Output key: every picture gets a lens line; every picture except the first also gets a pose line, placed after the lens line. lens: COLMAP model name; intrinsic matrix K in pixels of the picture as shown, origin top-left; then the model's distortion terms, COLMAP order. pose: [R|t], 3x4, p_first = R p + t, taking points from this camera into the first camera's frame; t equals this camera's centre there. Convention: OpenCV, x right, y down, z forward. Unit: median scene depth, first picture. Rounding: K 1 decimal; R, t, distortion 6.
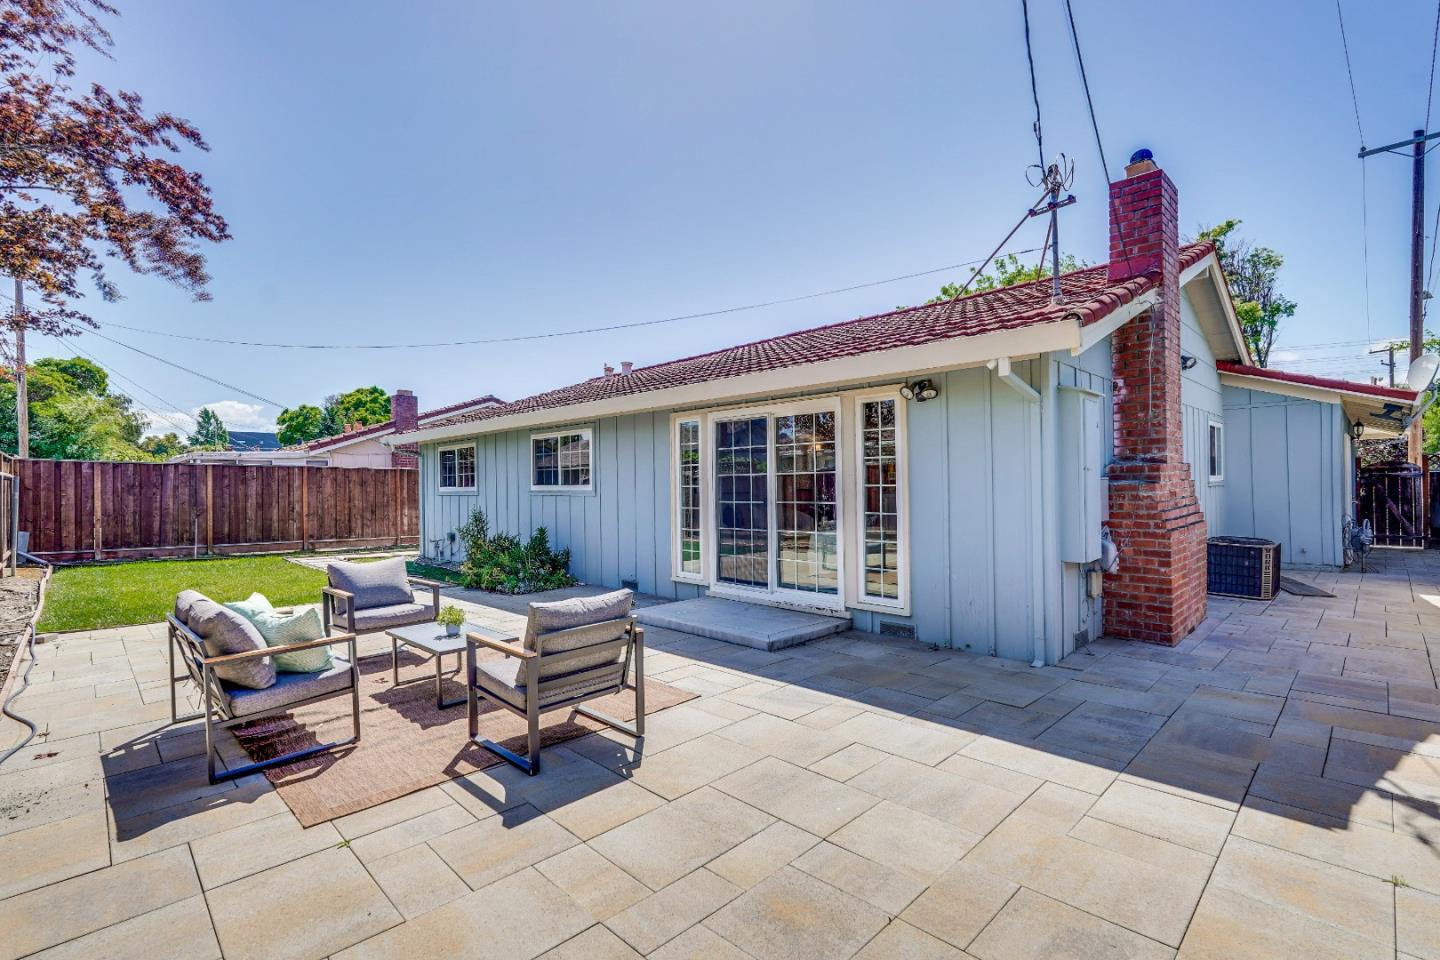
lens RADIAL K [[655.7, 0, 729.5], [0, 655.7, 486.8], [0, 0, 1]] dist [-0.016873, 0.009644]
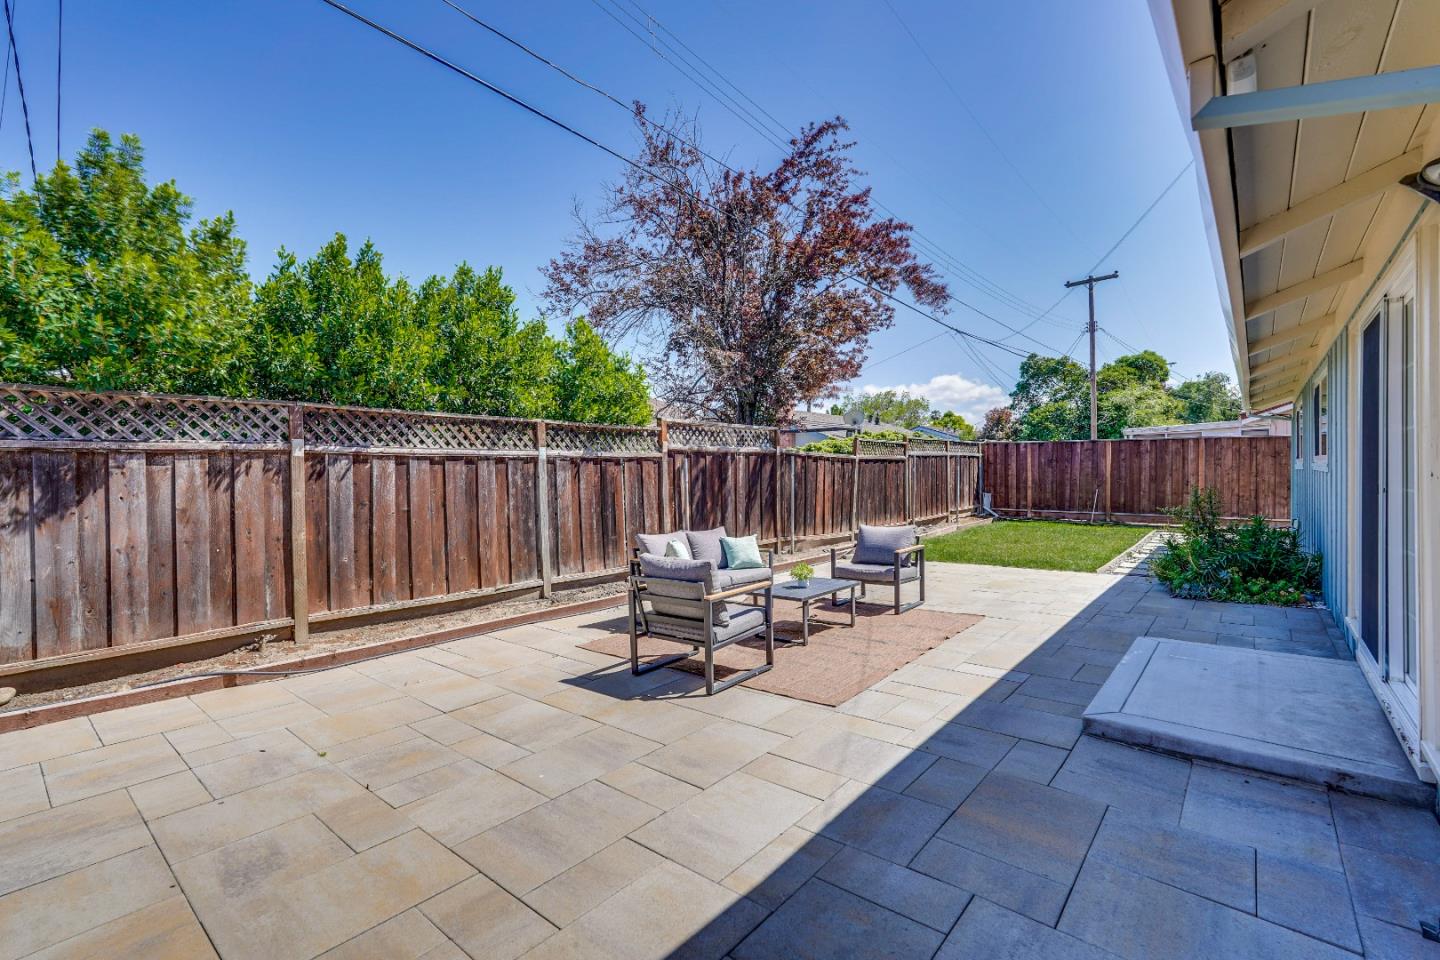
lens RADIAL K [[655.7, 0, 727.2], [0, 655.7, 477.4], [0, 0, 1]] dist [-0.016873, 0.009644]
pose [[0.098730, 0.017527, -0.994960, 0.269062], [0.013076, 0.999736, 0.018909, -0.000932], [0.995028, -0.014877, 0.098475, 0.261237]]
